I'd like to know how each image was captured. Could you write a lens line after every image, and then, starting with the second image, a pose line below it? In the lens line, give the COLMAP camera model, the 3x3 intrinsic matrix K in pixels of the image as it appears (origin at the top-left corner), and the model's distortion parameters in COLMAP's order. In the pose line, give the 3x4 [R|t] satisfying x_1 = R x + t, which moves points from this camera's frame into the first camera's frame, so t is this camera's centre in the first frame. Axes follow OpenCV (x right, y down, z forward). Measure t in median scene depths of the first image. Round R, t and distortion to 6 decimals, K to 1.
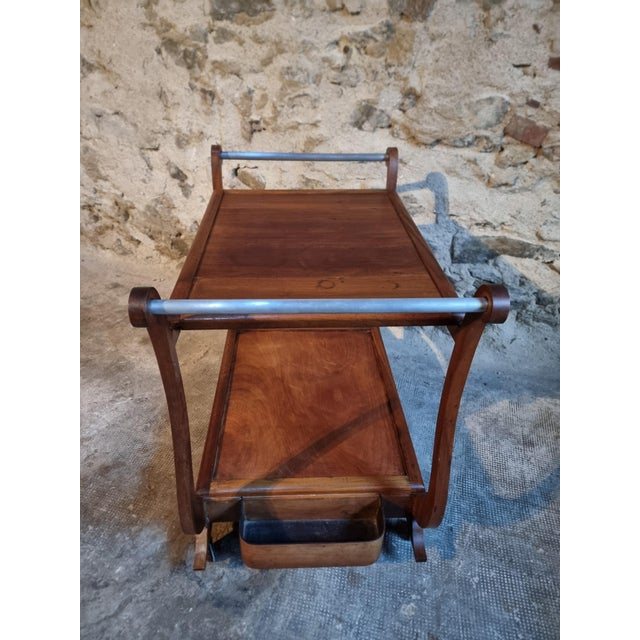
lens RADIAL K [[437.6, 0, 314.6], [0, 437.6, 319.9], [0, 0, 1]] dist [0.055891, -0.058987]
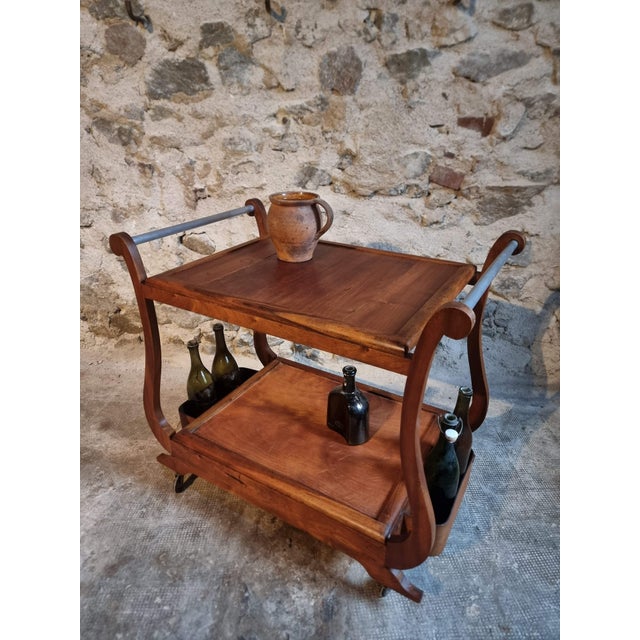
lens RADIAL K [[437.6, 0, 313.7], [0, 437.6, 328.2], [0, 0, 1]] dist [0.055891, -0.058987]
pose [[0.956457, -0.152590, 0.248811, -0.208379], [0.183960, 0.976982, -0.108003, 0.033972], [-0.226604, 0.149071, 0.962512, -0.010610]]
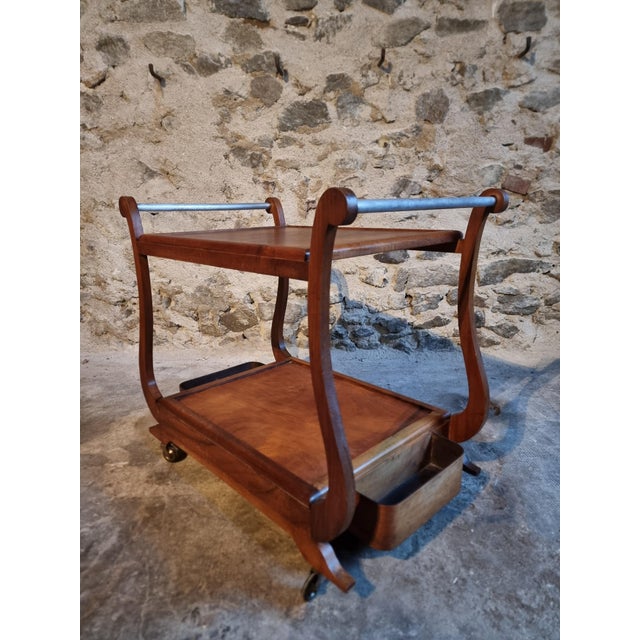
lens RADIAL K [[437.6, 0, 311.8], [0, 437.6, 323.6], [0, 0, 1]] dist [0.055891, -0.058987]
pose [[0.949234, -0.115516, 0.292593, -0.614011], [0.204834, 0.932899, -0.296215, 0.288063], [-0.238742, 0.341110, 0.909201, -0.036054]]
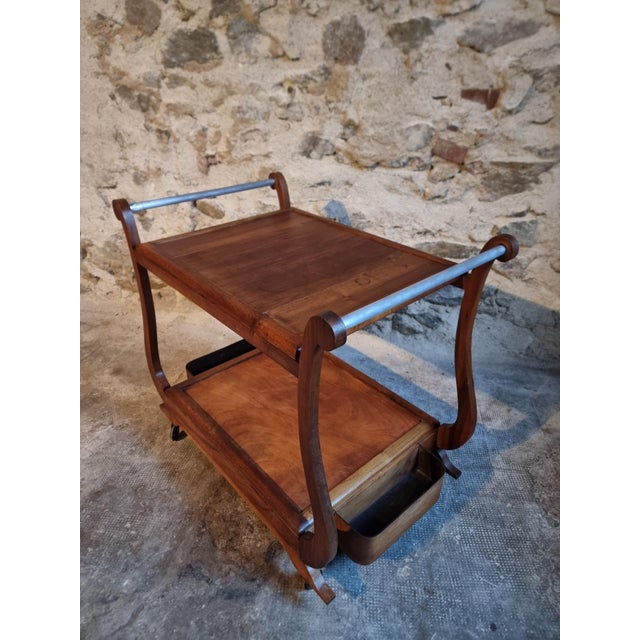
lens RADIAL K [[437.6, 0, 318.7], [0, 437.6, 318.1], [0, 0, 1]] dist [0.055891, -0.058987]
pose [[0.987674, -0.096268, 0.123418, -0.050756], [0.105256, 0.992084, -0.068487, 0.054282], [-0.115848, 0.080633, 0.989989, -0.081685]]
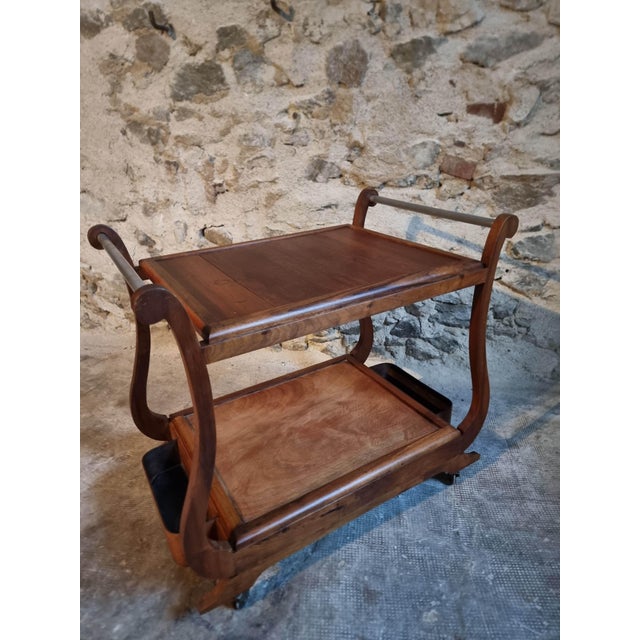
lens RADIAL K [[437.6, 0, 314.6], [0, 437.6, 320.6], [0, 0, 1]] dist [0.055891, -0.058987]
pose [[0.989900, -0.105936, 0.094213, -0.041500], [0.120992, 0.977644, -0.171969, 0.109338], [-0.073889, 0.181631, 0.980587, -0.030342]]
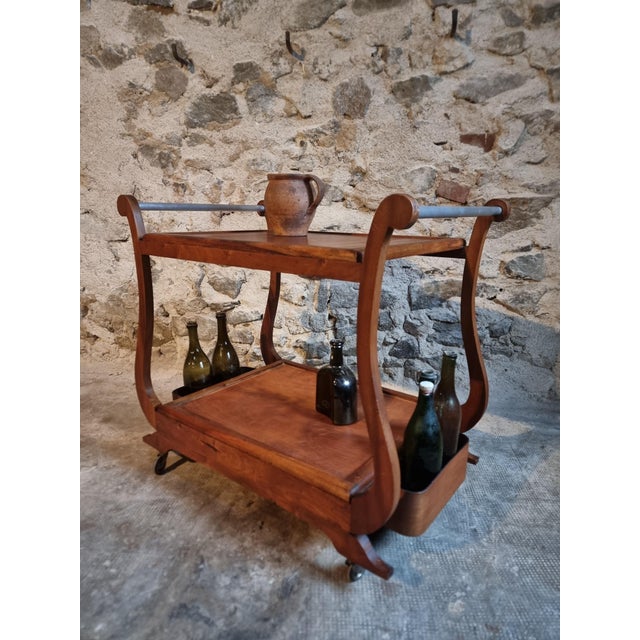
lens RADIAL K [[437.6, 0, 322.0], [0, 437.6, 323.0], [0, 0, 1]] dist [0.055891, -0.058987]
pose [[0.982948, -0.061262, 0.173379, -0.114643], [0.116827, 0.936179, -0.331543, 0.266286], [-0.142003, 0.346145, 0.927372, 0.022139]]
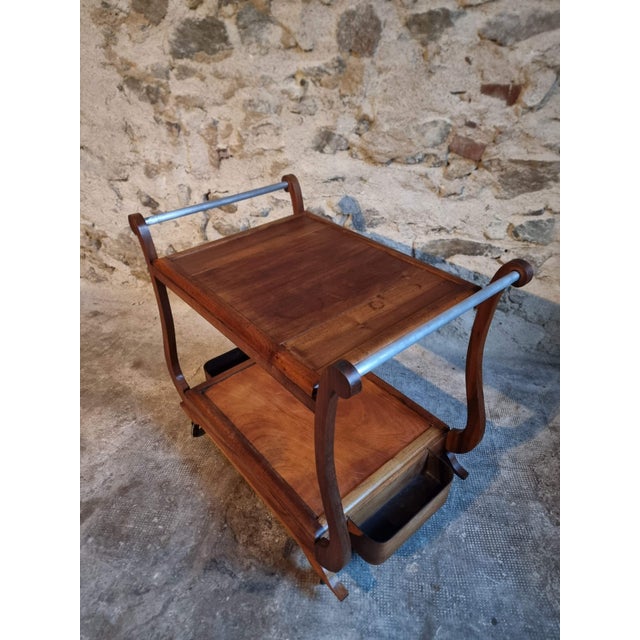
lens RADIAL K [[437.6, 0, 321.1], [0, 437.6, 324.6], [0, 0, 1]] dist [0.055891, -0.058987]
pose [[0.989759, -0.107281, 0.094165, -0.049761], [0.105304, 0.994107, 0.025736, -0.035764], [-0.096371, -0.015556, 0.995224, -0.101935]]
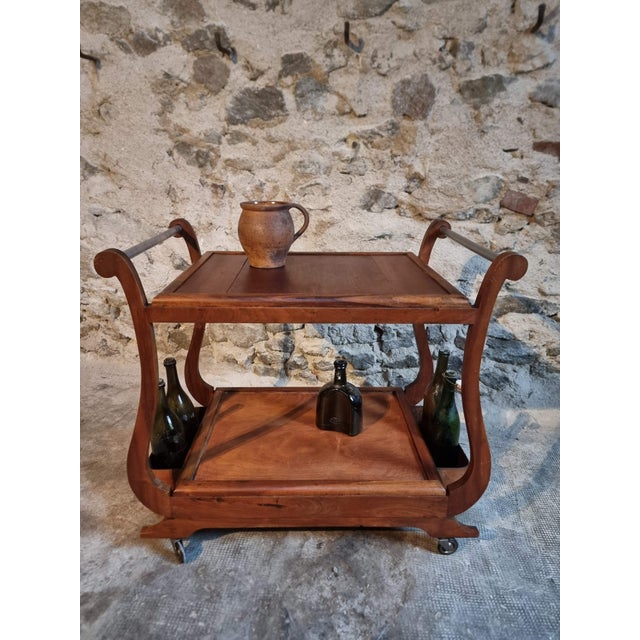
lens RADIAL K [[437.6, 0, 314.1], [0, 437.6, 330.5], [0, 0, 1]] dist [0.055891, -0.058987]
pose [[0.984876, -0.067876, 0.159409, -0.236802], [0.103807, 0.967815, -0.229254, 0.099381], [-0.138717, 0.242335, 0.960225, 0.036562]]
